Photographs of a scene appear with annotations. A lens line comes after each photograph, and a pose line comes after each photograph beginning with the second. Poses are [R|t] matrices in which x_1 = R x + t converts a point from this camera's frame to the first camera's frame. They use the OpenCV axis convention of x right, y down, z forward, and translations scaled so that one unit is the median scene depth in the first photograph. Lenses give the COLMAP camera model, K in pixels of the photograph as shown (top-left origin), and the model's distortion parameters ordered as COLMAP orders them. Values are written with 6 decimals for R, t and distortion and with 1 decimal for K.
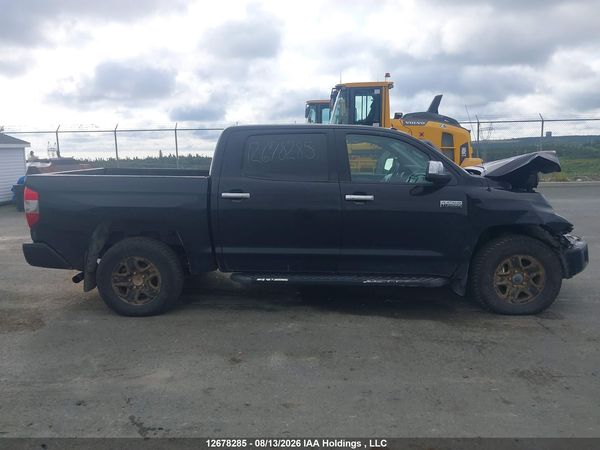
lens RADIAL K [[467.4, 0, 292.9], [0, 467.4, 224.7], [0, 0, 1]] dist [0.041907, -0.061215]
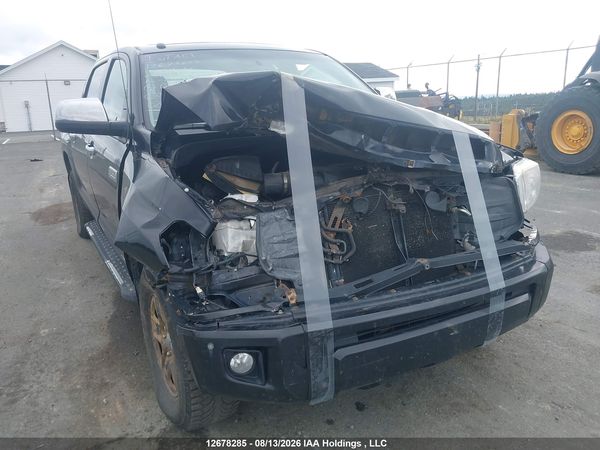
lens RADIAL K [[467.4, 0, 292.9], [0, 467.4, 224.7], [0, 0, 1]] dist [0.041907, -0.061215]
pose [[0.519145, 0.219355, -0.826058, 1.030019], [-0.096453, 0.975367, 0.198386, -0.130376], [0.849226, -0.023316, 0.527514, 0.943167]]
